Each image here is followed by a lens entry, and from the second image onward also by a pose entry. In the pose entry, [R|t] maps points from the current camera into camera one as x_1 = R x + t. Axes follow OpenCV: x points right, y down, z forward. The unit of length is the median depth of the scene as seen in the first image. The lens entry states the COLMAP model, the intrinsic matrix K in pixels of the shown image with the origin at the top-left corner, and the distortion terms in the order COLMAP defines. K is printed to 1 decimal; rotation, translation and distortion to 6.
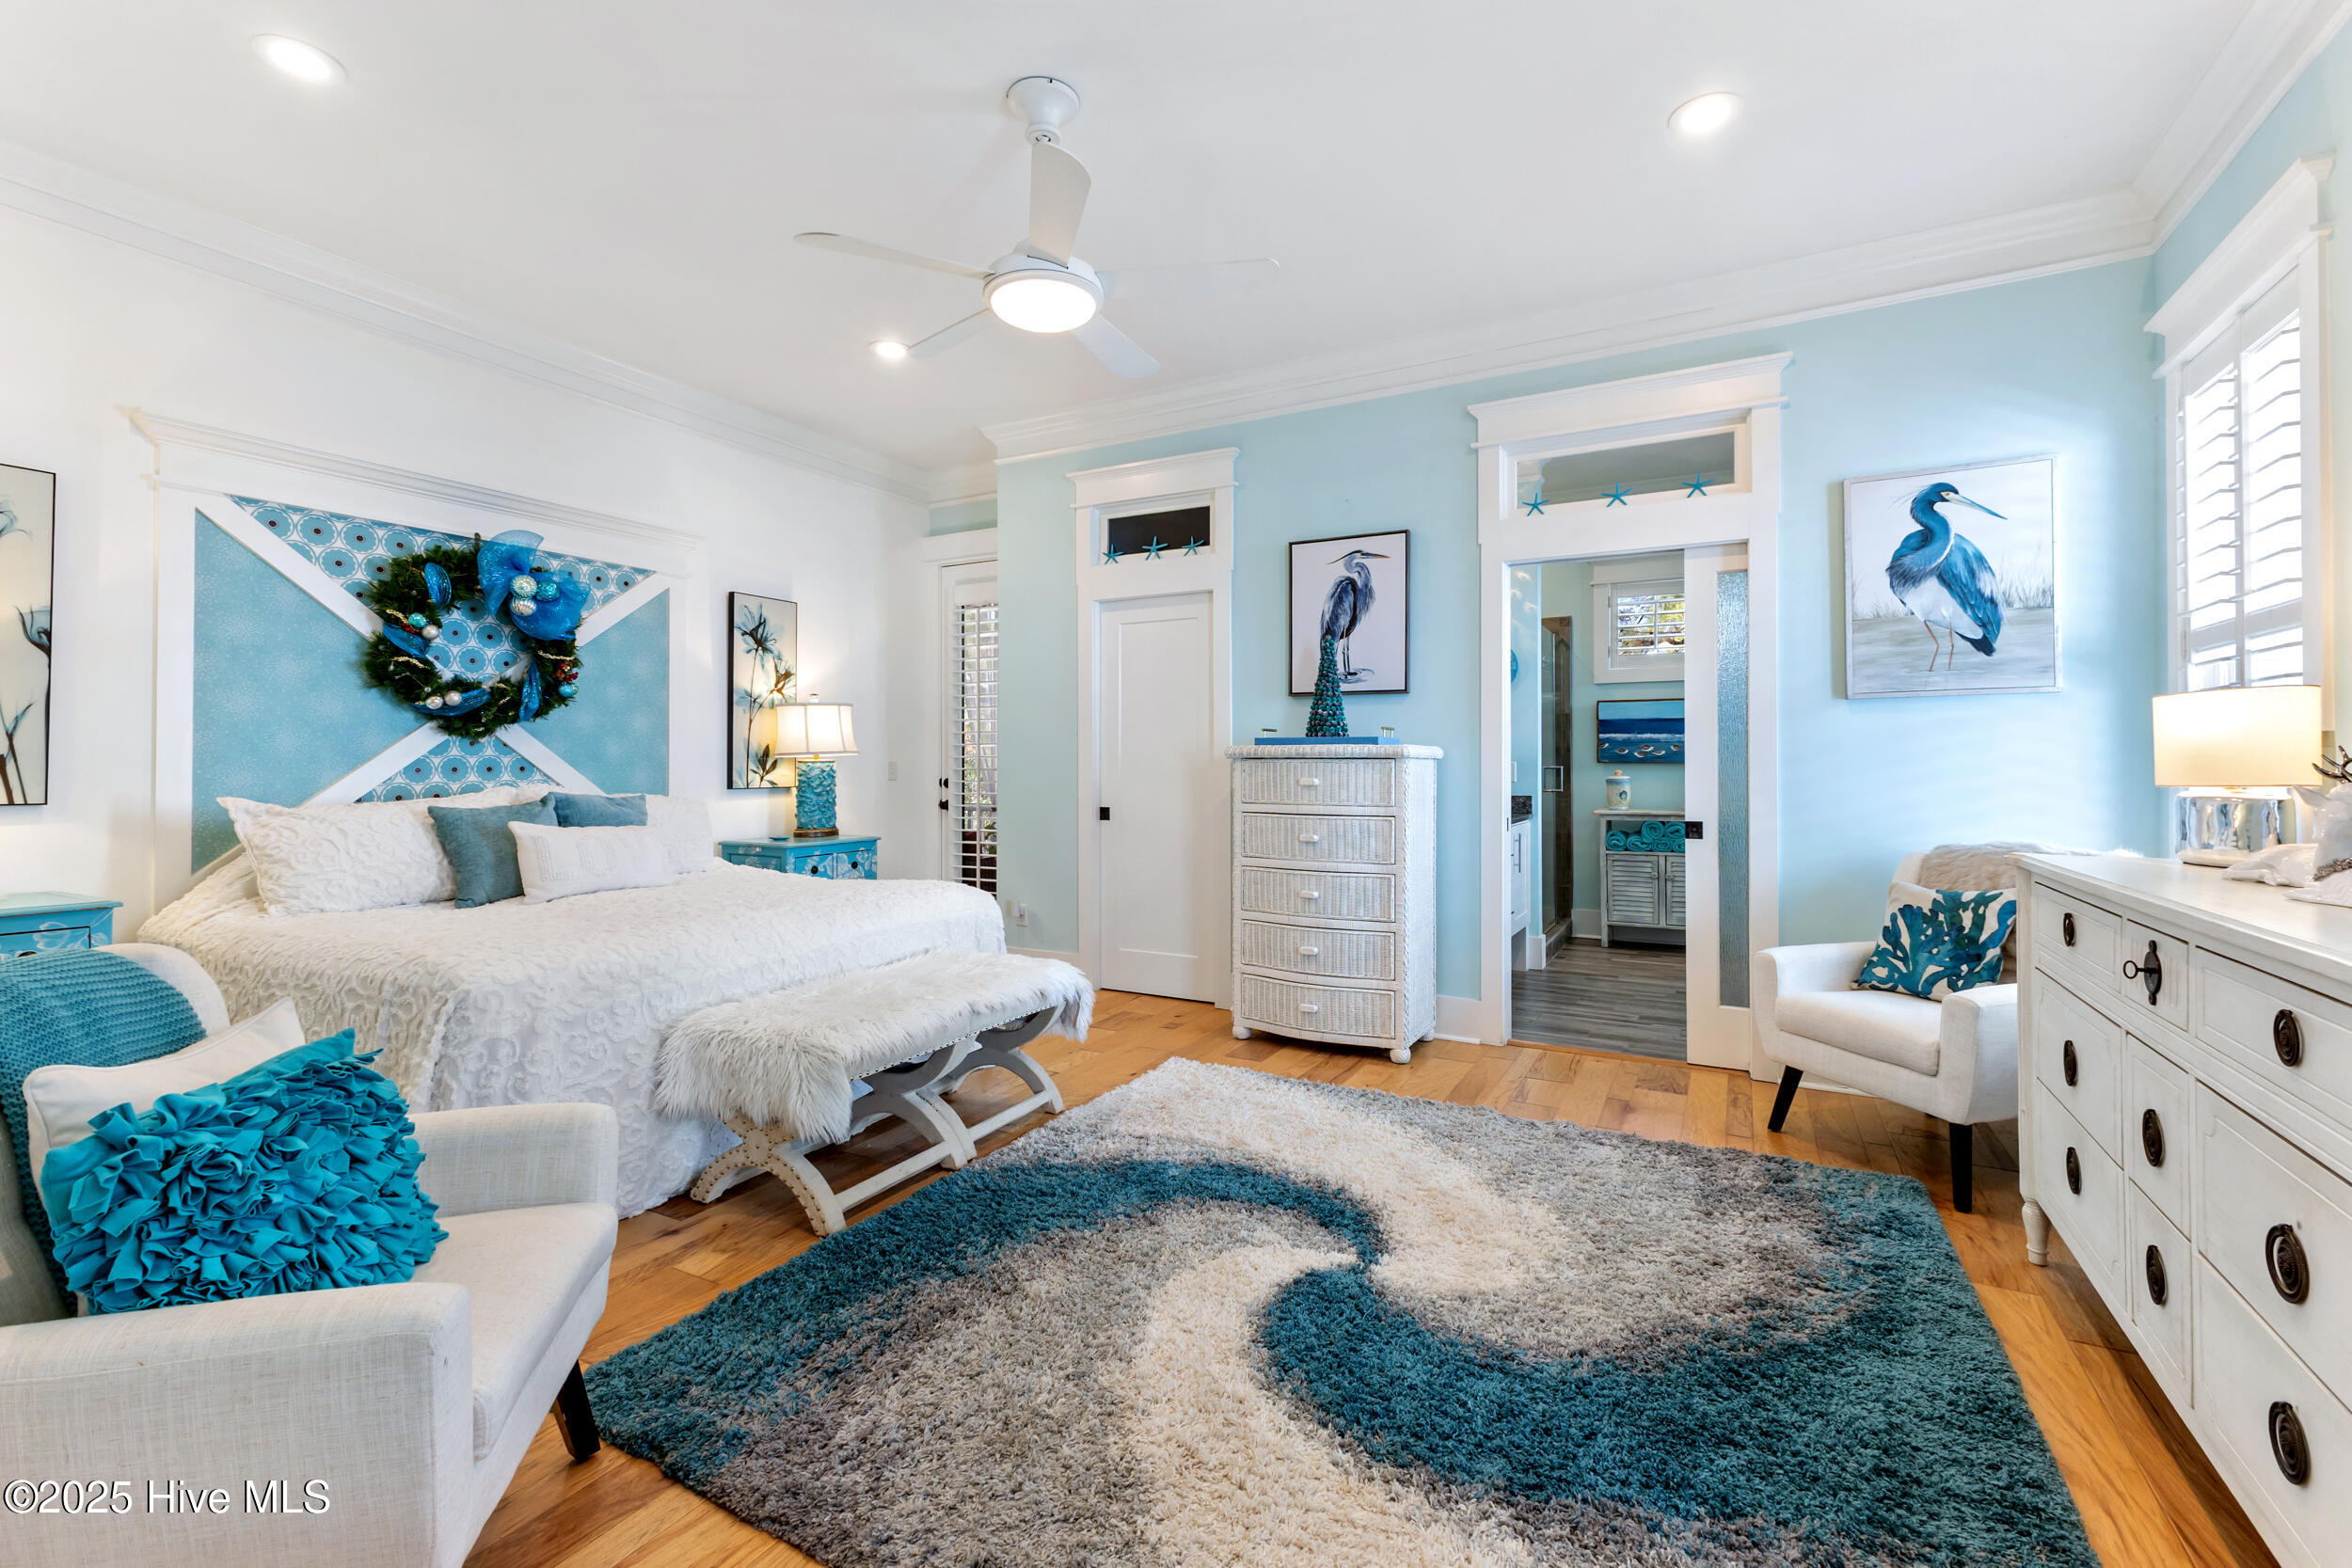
lens RADIAL K [[1022.4, 0, 1171.1], [0, 1022.4, 772.0], [0, 0, 1]] dist [-0.000804, 0.000043]
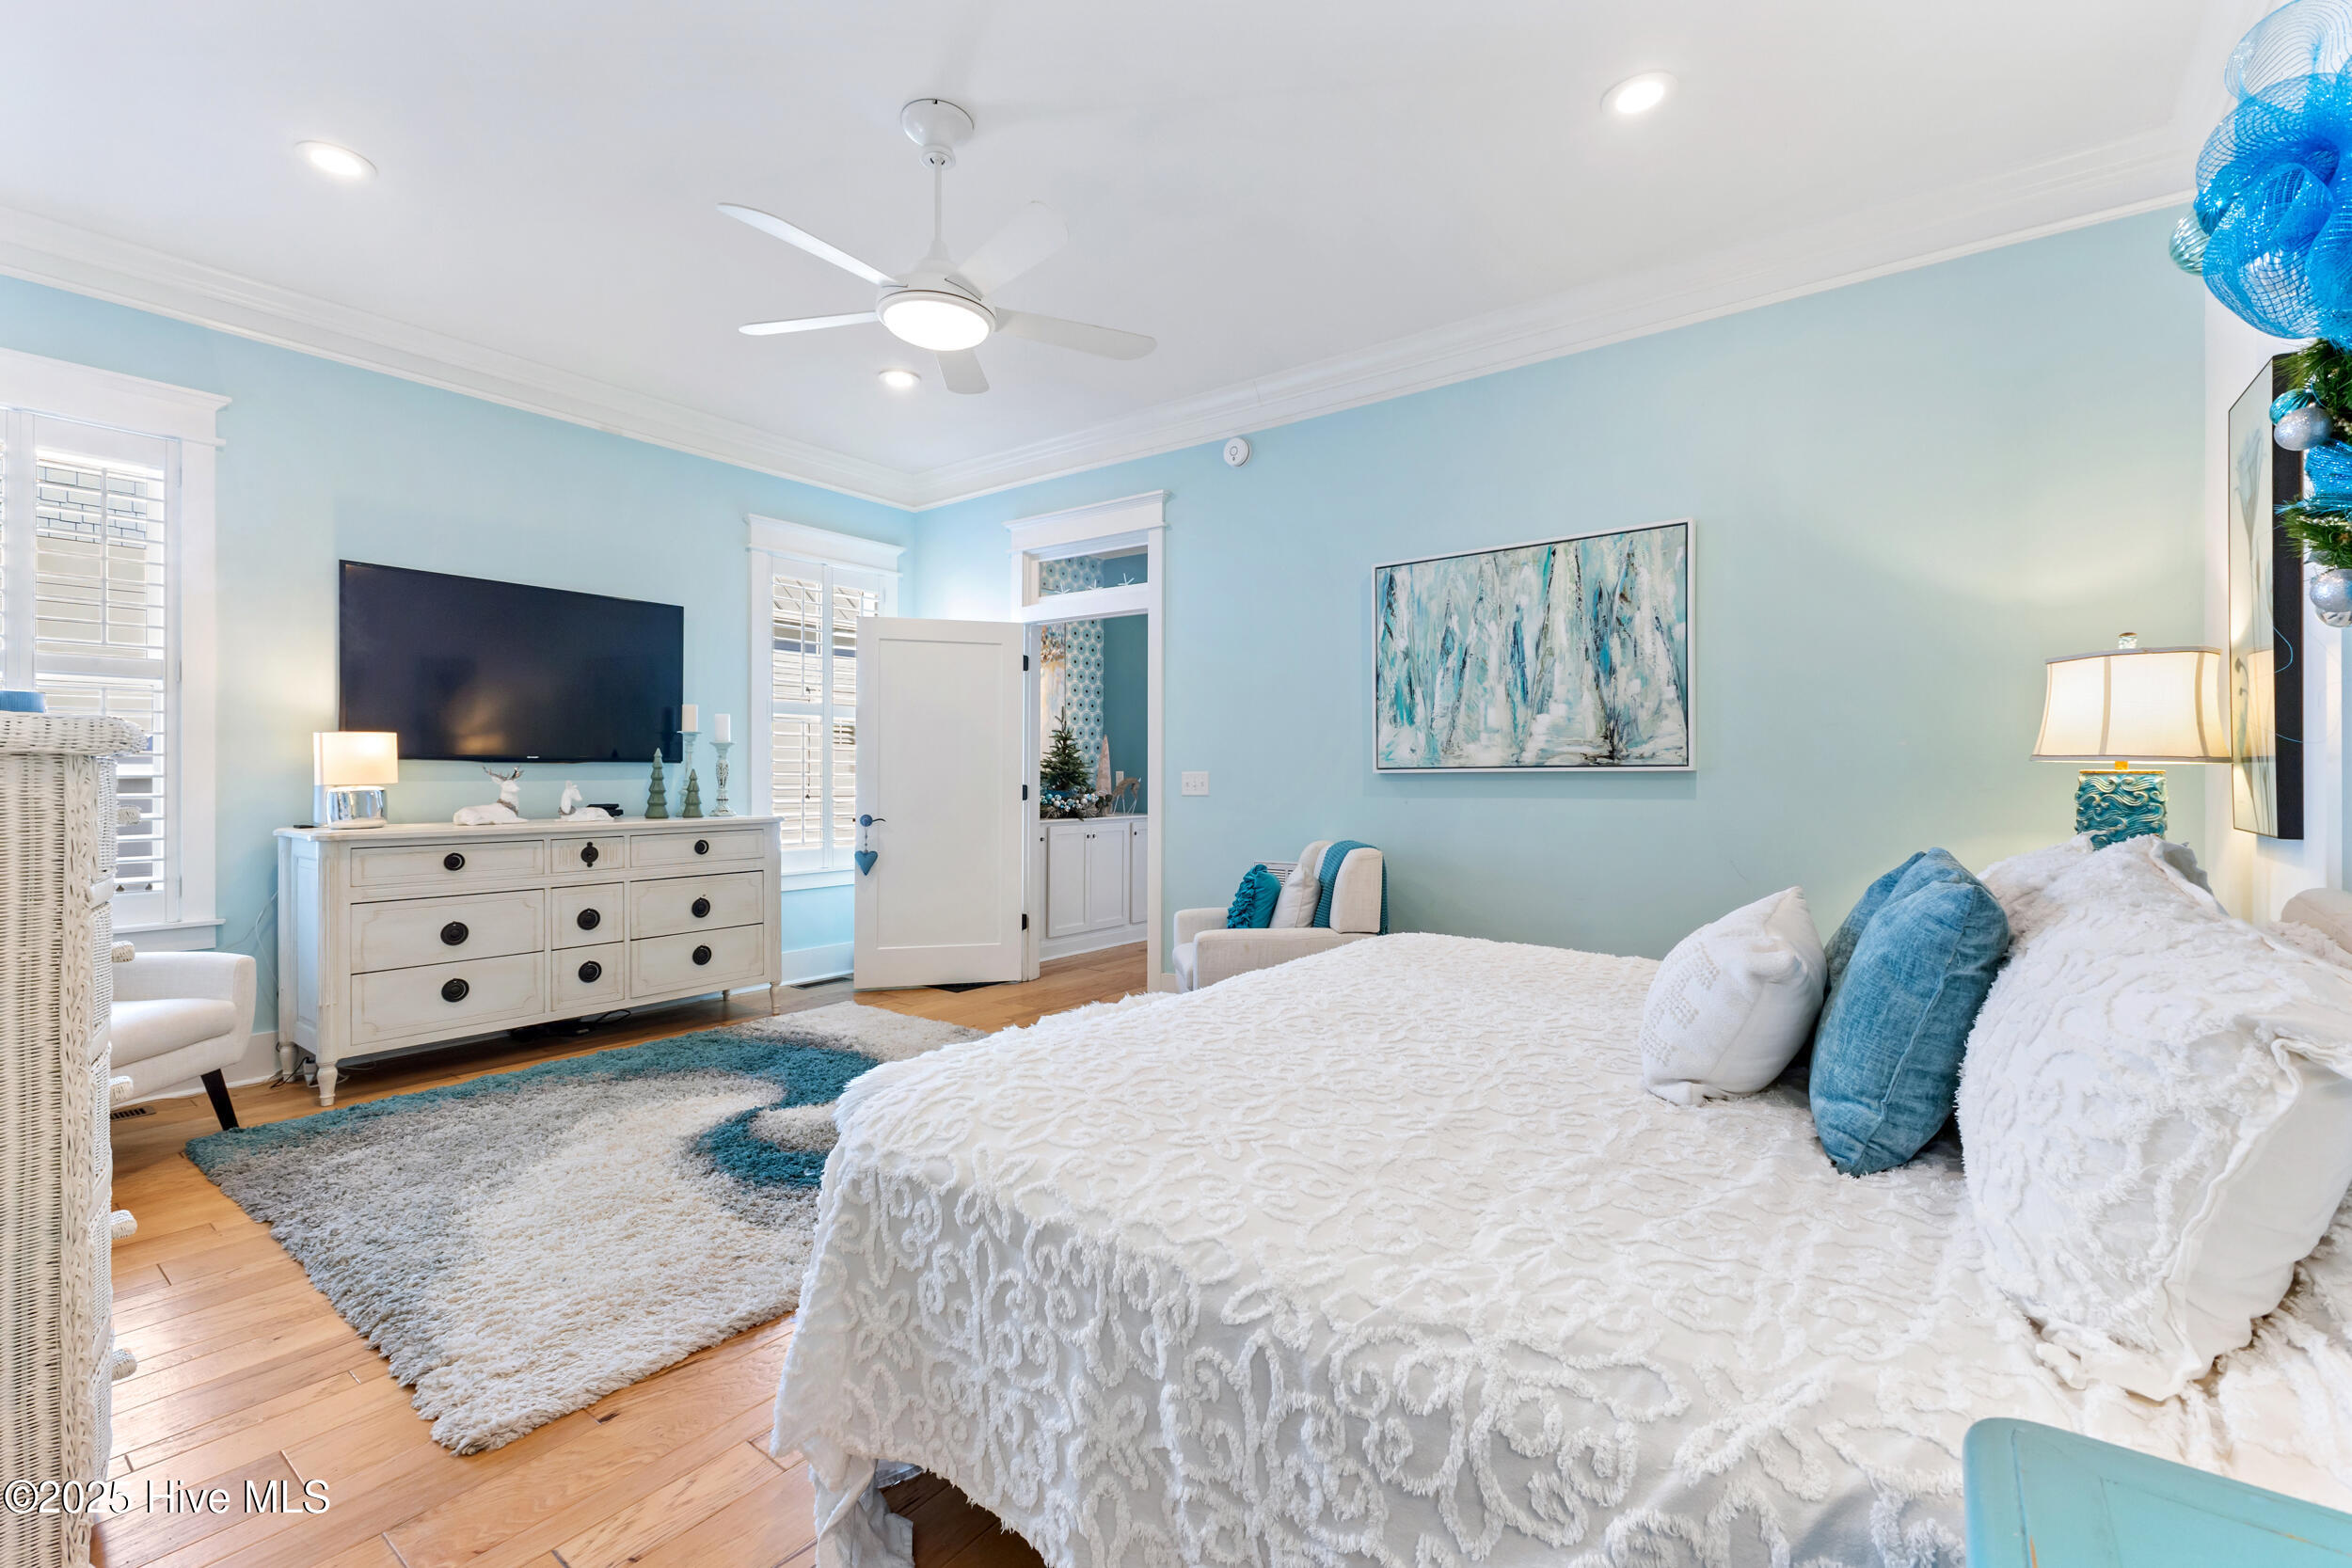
lens RADIAL K [[1022.4, 0, 1179.6], [0, 1022.4, 781.8], [0, 0, 1]] dist [-0.000804, 0.000043]
pose [[-0.990478, 0.008214, 0.137424, -0.649689], [0.008181, 0.999966, -0.000811, 0.024642], [-0.137426, 0.000321, -0.990512, 2.603833]]
